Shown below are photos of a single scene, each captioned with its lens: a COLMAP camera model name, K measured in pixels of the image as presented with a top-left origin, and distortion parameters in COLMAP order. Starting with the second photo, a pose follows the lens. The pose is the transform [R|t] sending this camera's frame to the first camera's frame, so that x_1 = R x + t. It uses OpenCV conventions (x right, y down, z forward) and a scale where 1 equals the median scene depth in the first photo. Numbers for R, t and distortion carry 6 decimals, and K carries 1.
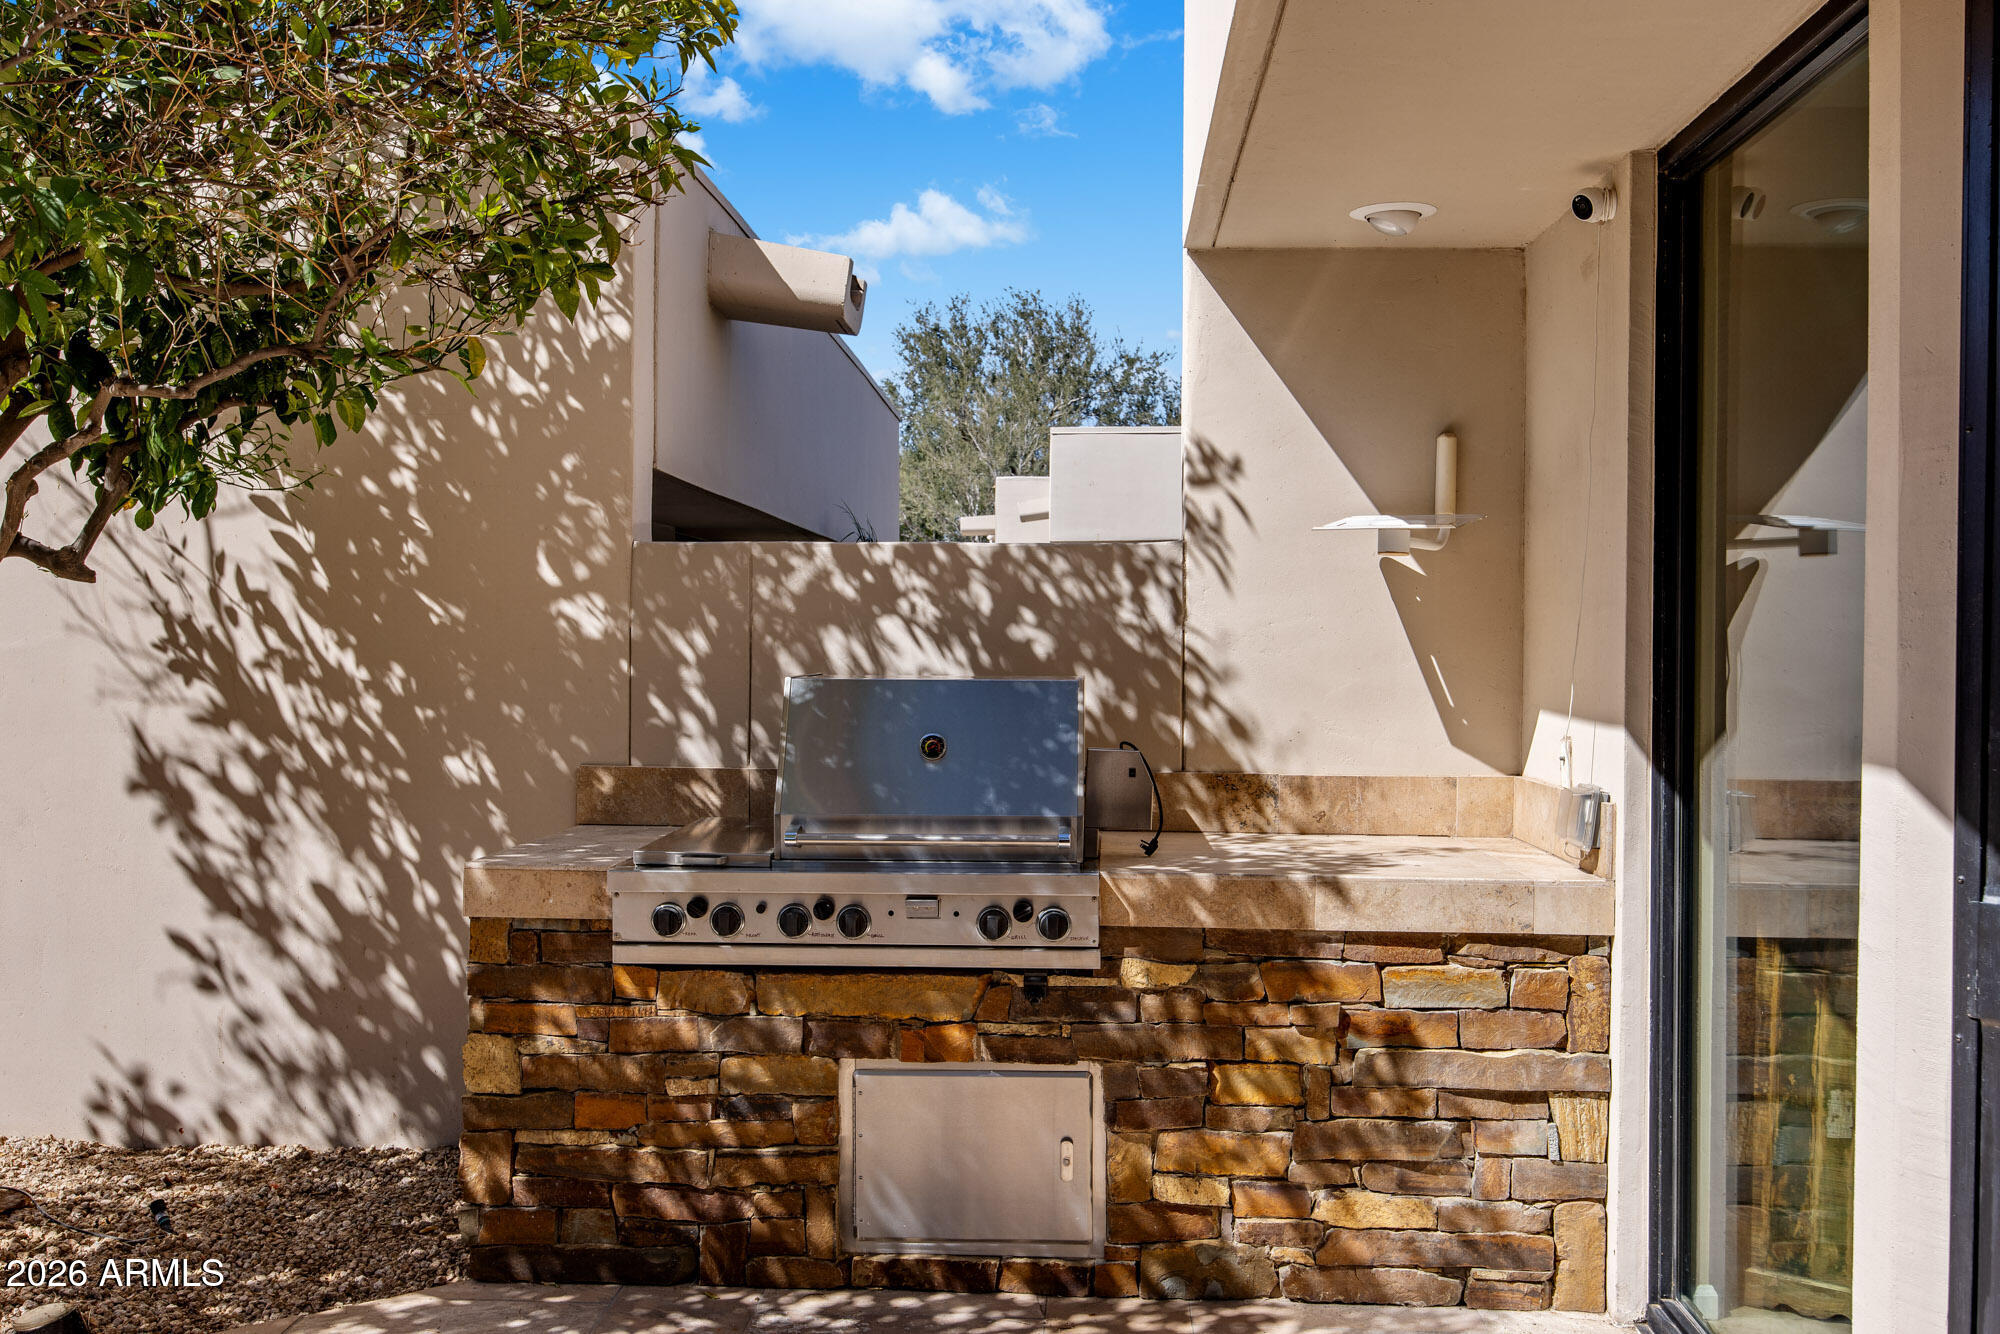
lens RADIAL K [[1843.0, 0, 1000.0], [0, 1843.0, 667.0], [0, 0, 1]] dist [-0.008175, 0.017551]
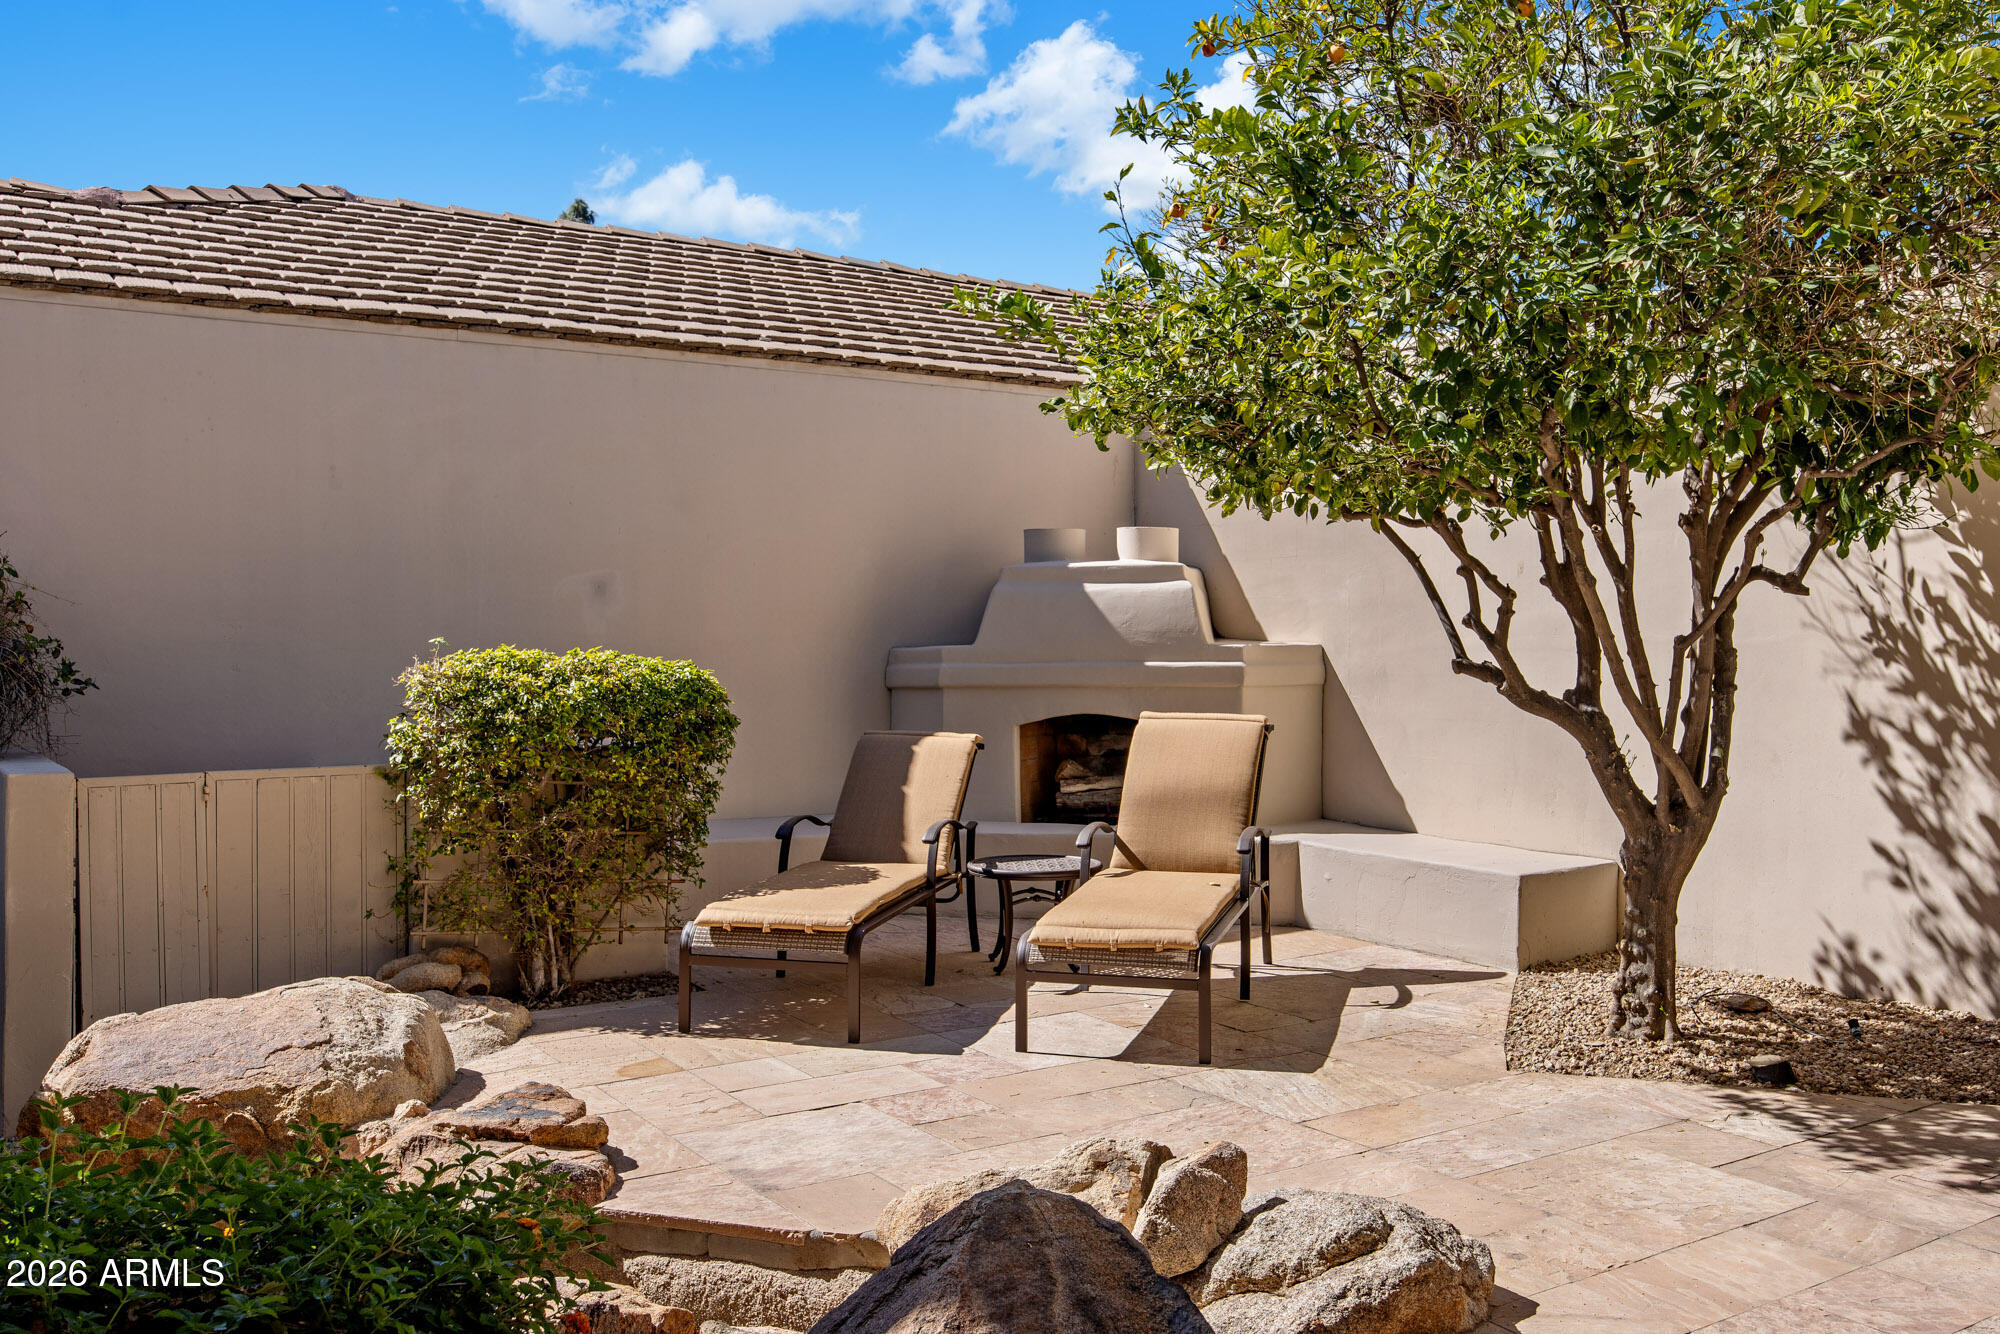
lens RADIAL K [[1770.6, 0, 1000.0], [0, 1770.6, 667.0], [0, 0, 1]] dist [0.006495, 0.004737]
pose [[0.593521, 0.007356, -0.804785, 0.240668], [-0.008466, 0.999960, 0.002897, 0.012797], [0.804774, 0.005093, 0.593559, -0.335813]]
